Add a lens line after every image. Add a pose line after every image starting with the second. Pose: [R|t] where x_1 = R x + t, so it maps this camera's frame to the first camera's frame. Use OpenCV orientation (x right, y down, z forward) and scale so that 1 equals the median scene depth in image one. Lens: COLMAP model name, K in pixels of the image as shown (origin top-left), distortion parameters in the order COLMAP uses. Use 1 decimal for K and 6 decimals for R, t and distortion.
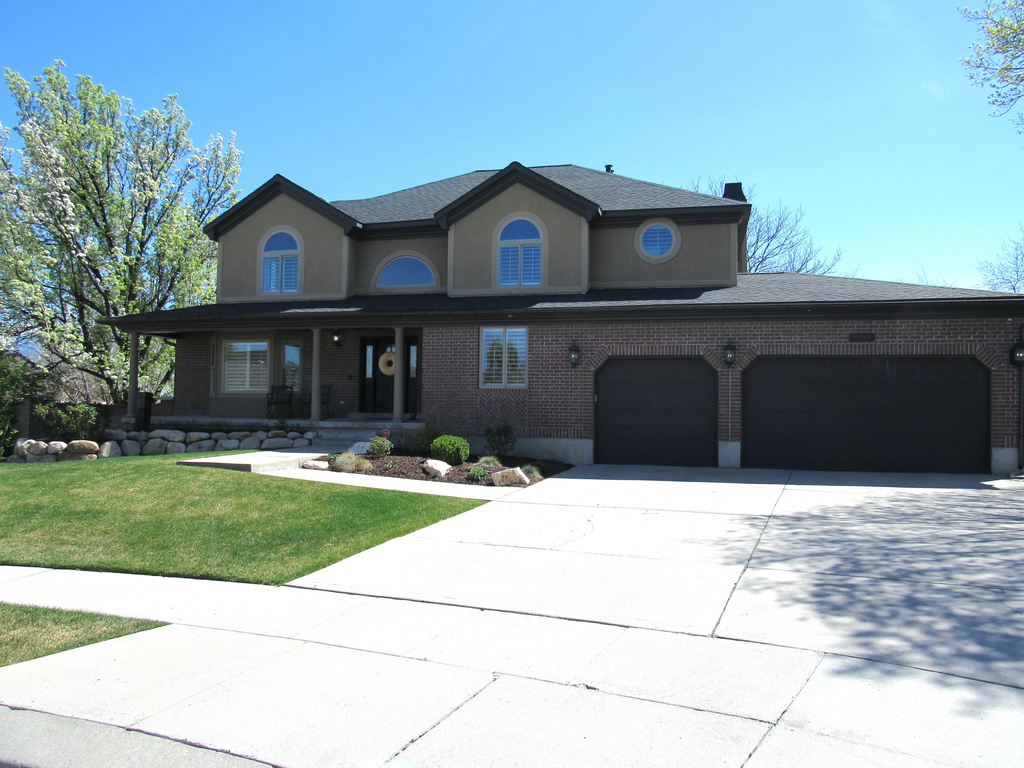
lens RADIAL K [[746.5, 0, 508.6], [0, 746.5, 381.1], [0, 0, 1]] dist [-0.014971, 0.003153]
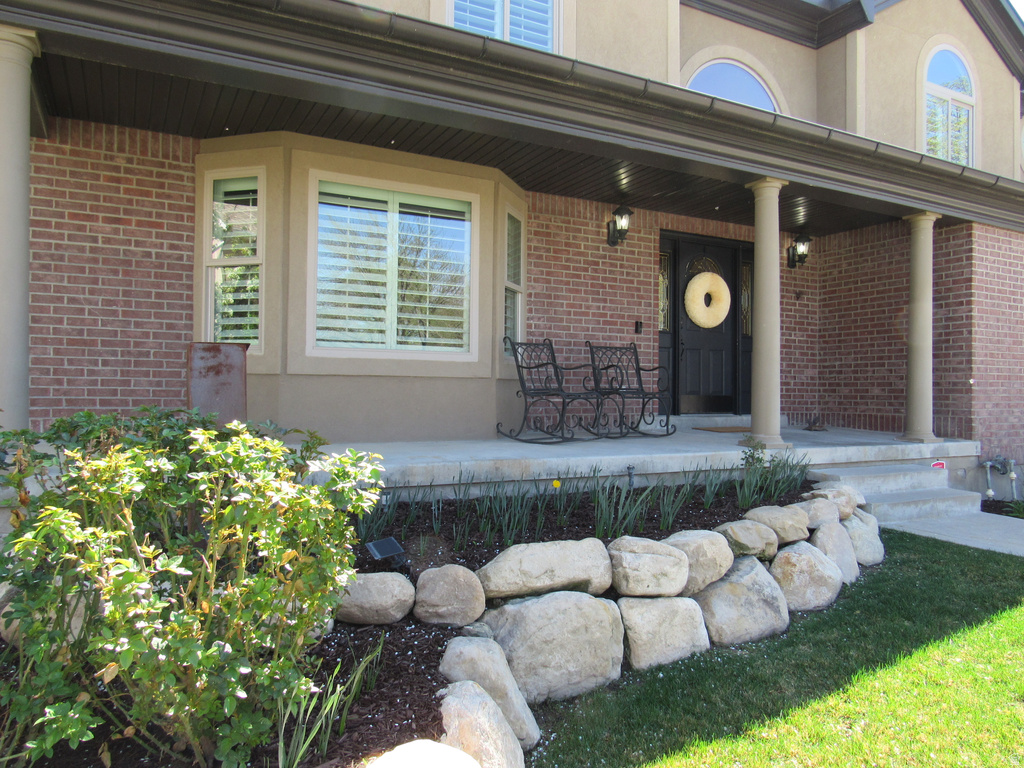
lens RADIAL K [[746.5, 0, 511.1], [0, 746.5, 384.0], [0, 0, 1]] dist [-0.014971, 0.003153]
pose [[0.724927, 0.002653, 0.688821, -0.550006], [-0.031538, 0.999072, 0.029343, 0.016344], [-0.688104, -0.042996, 0.724337, 0.777797]]
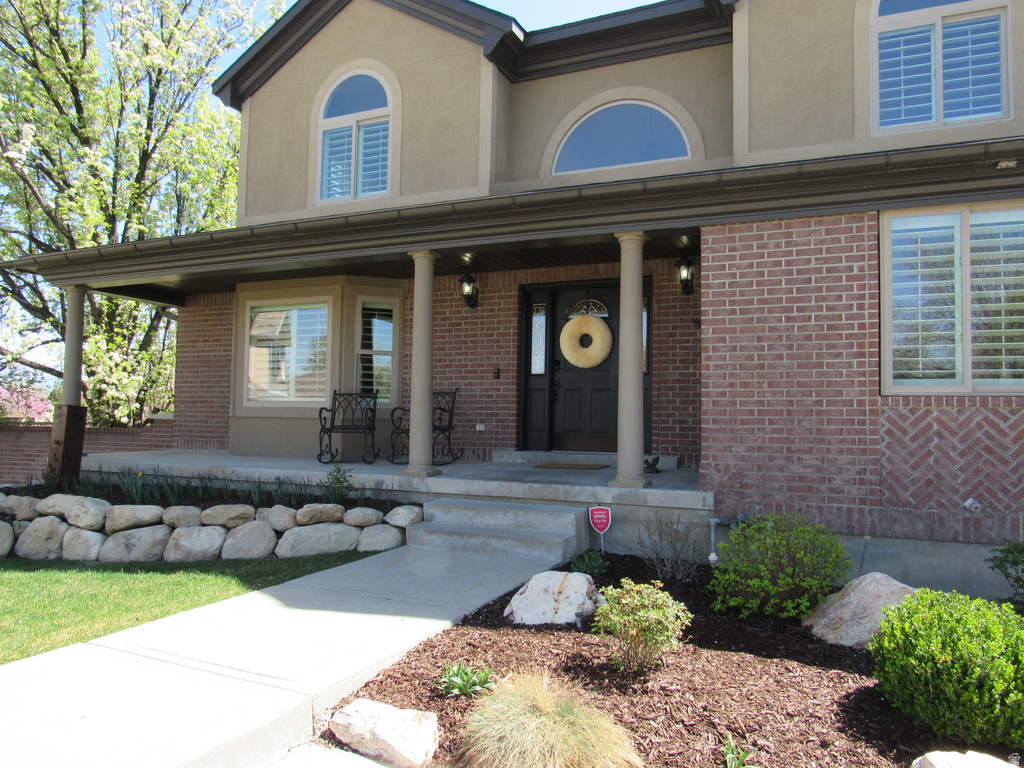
lens RADIAL K [[746.5, 0, 513.2], [0, 746.5, 382.4], [0, 0, 1]] dist [-0.014971, 0.003153]
pose [[0.986742, -0.005185, -0.162213, -0.131468], [0.002782, 0.999883, -0.015036, 0.007957], [0.162272, 0.014385, 0.986641, 0.561960]]
